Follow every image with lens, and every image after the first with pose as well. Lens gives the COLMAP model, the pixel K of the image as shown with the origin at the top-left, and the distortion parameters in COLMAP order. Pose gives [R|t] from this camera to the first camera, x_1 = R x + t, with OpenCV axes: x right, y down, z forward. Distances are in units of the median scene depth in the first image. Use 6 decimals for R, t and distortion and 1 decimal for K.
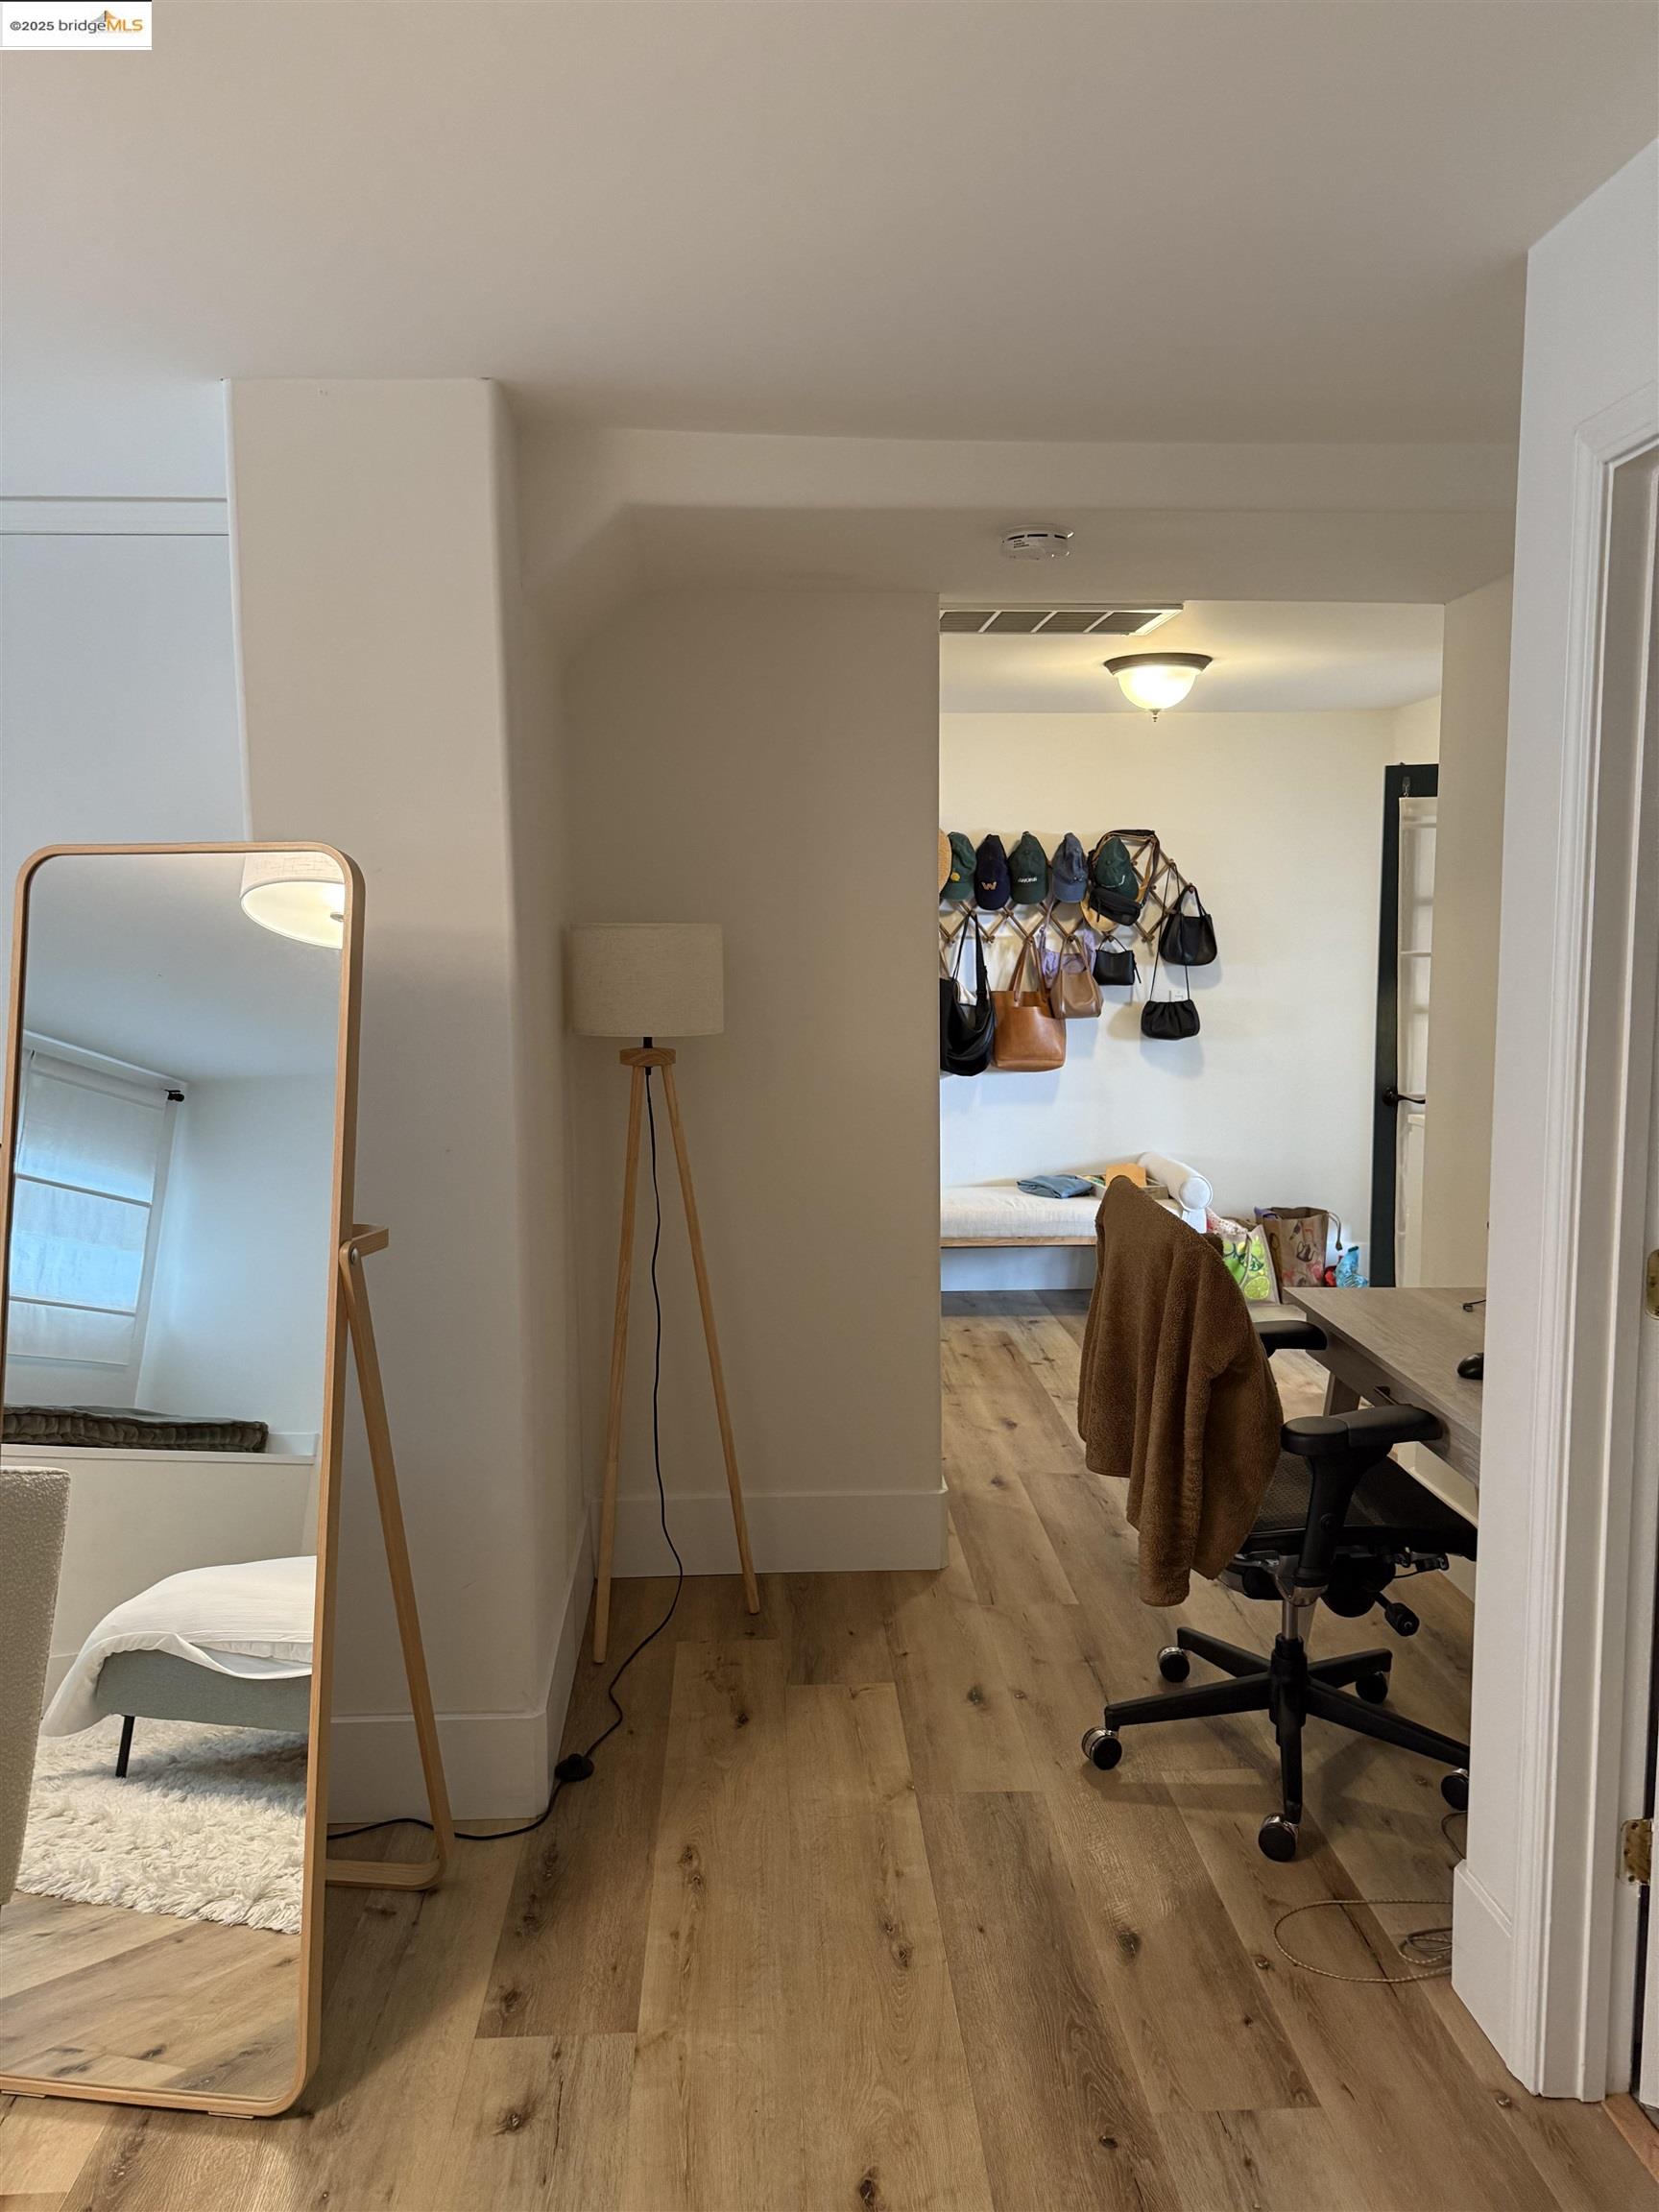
lens RADIAL K [[1569.3, 0, 829.5], [0, 1569.3, 1106.0], [0, 0, 1]] dist [0.000483, -0.005810]
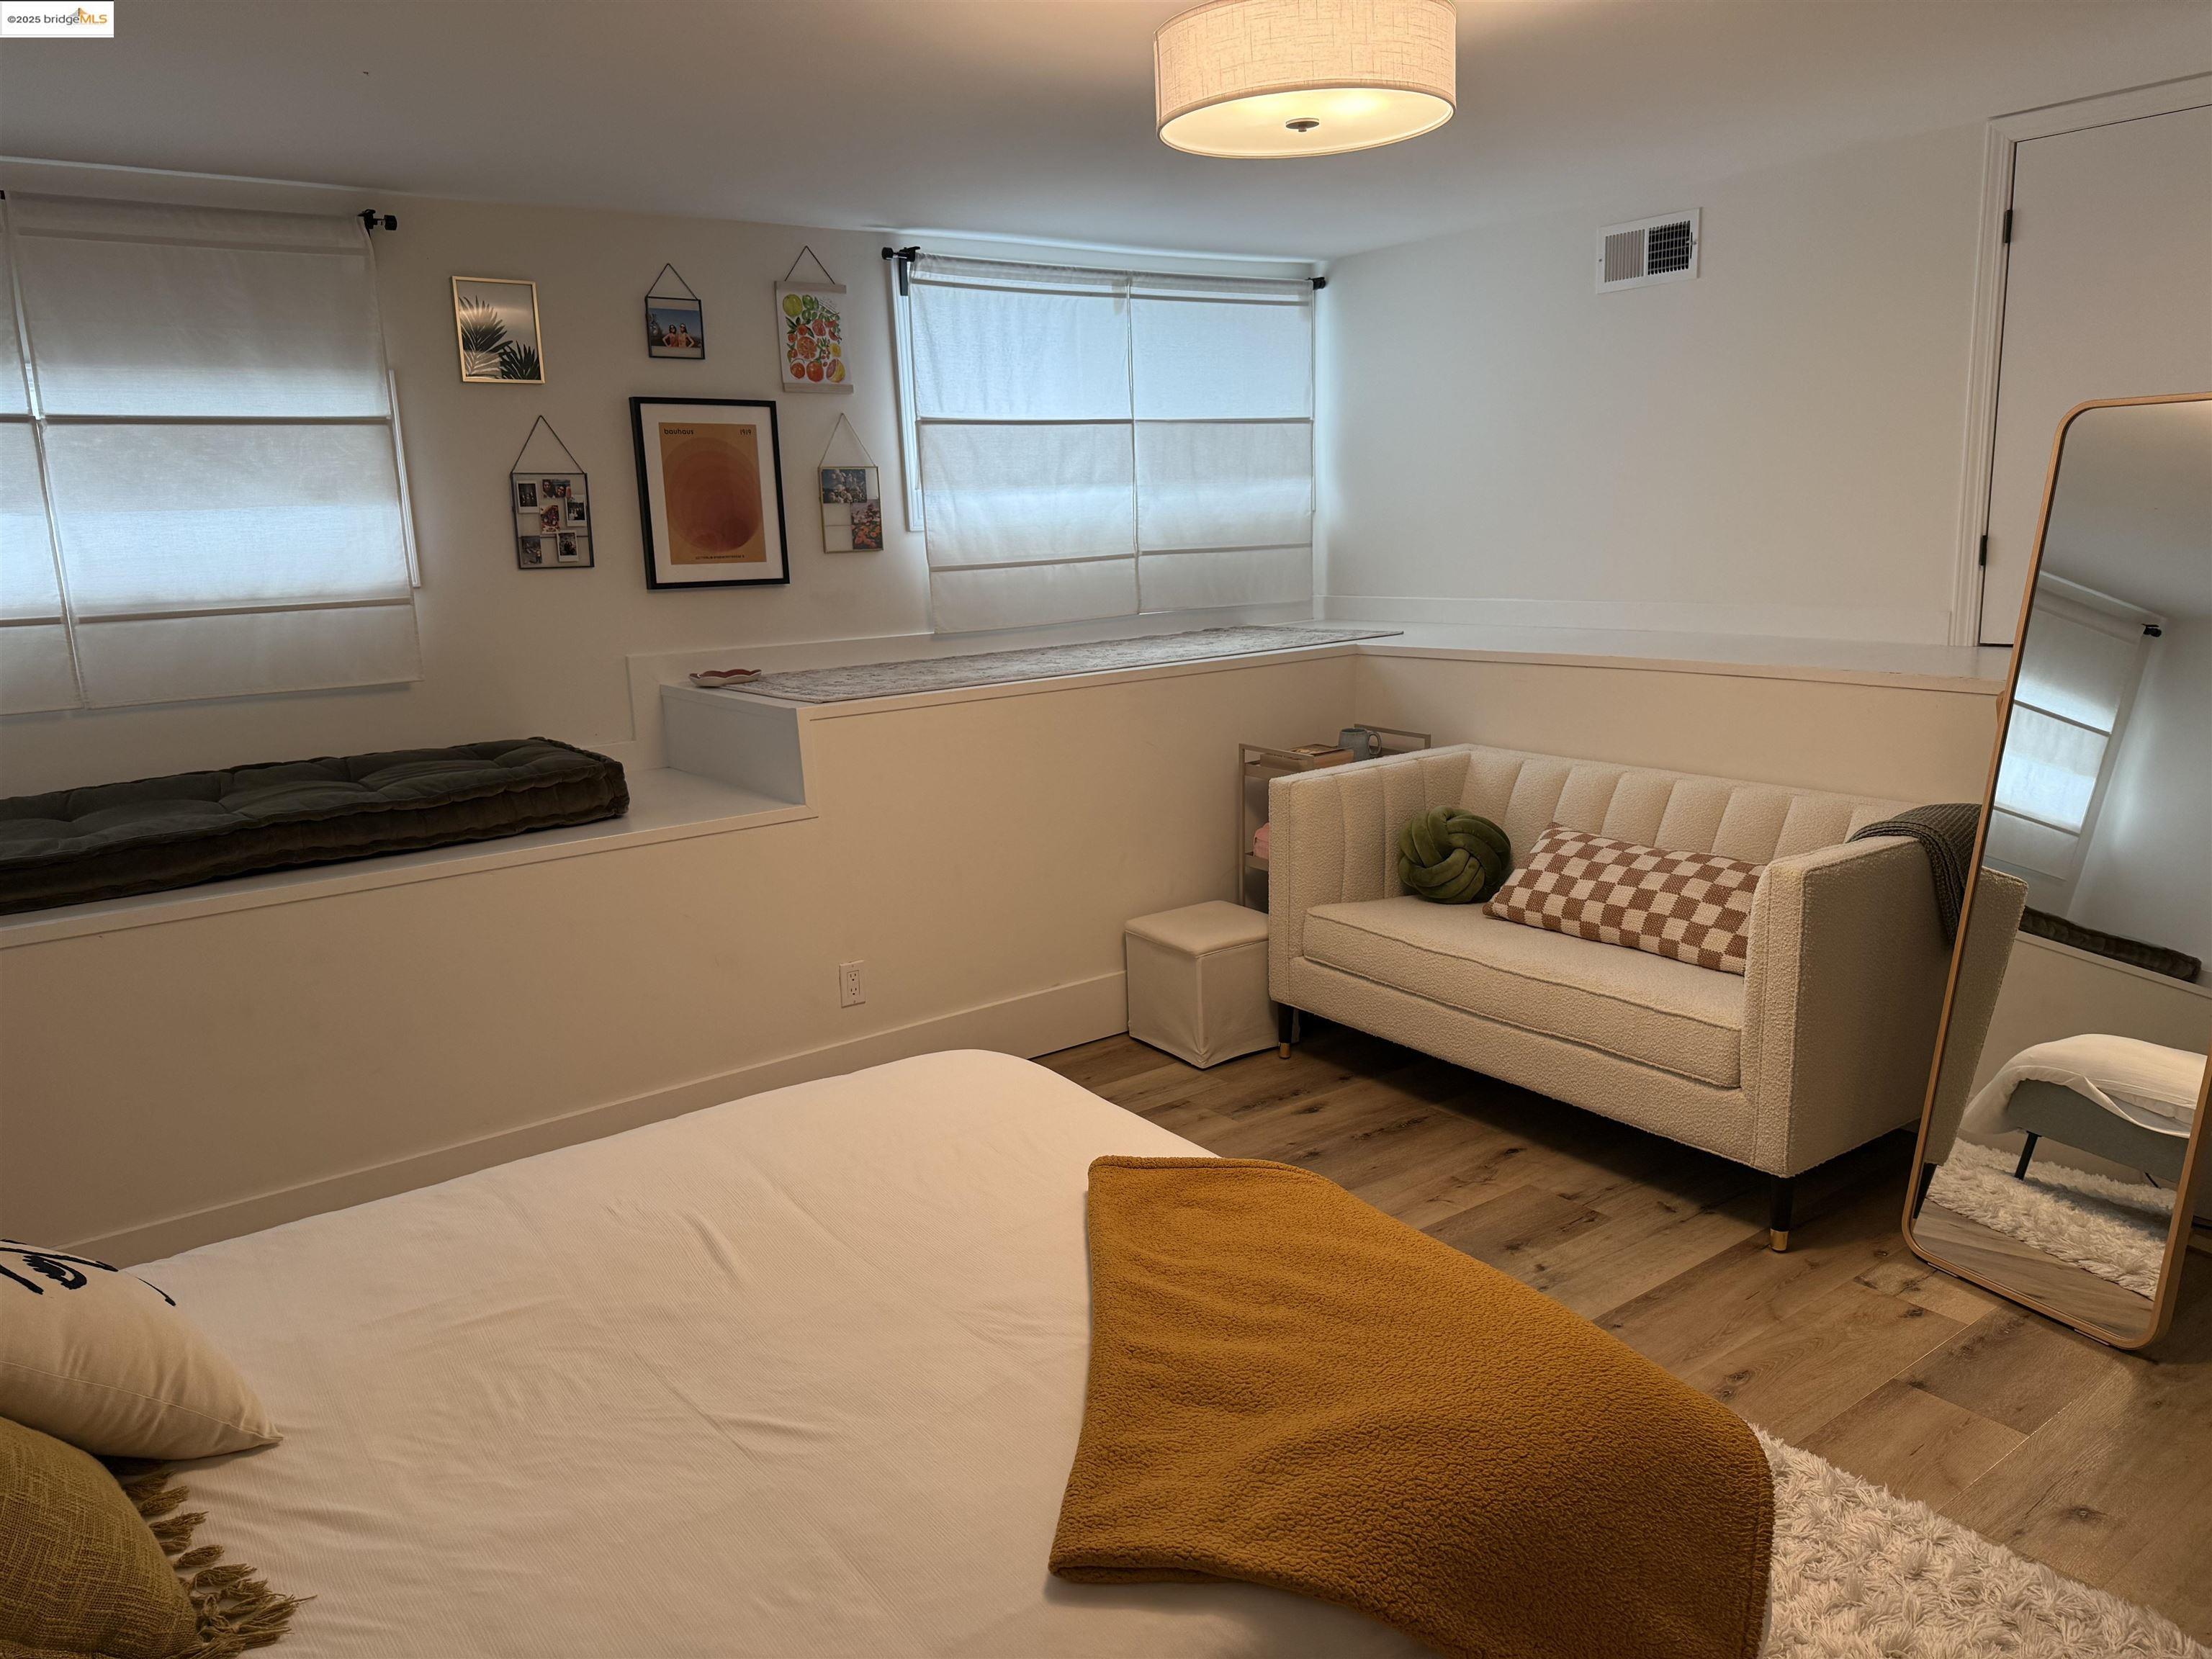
lens RADIAL K [[1569.3, 0, 1106.0], [0, 1569.3, 829.5], [0, 0, 1]] dist [0.000483, -0.005810]
pose [[0.557518, 0.151485, -0.816227, 0.133075], [-0.061310, 0.988039, 0.141494, 0.042151], [0.827898, -0.028843, 0.560137, -0.330107]]
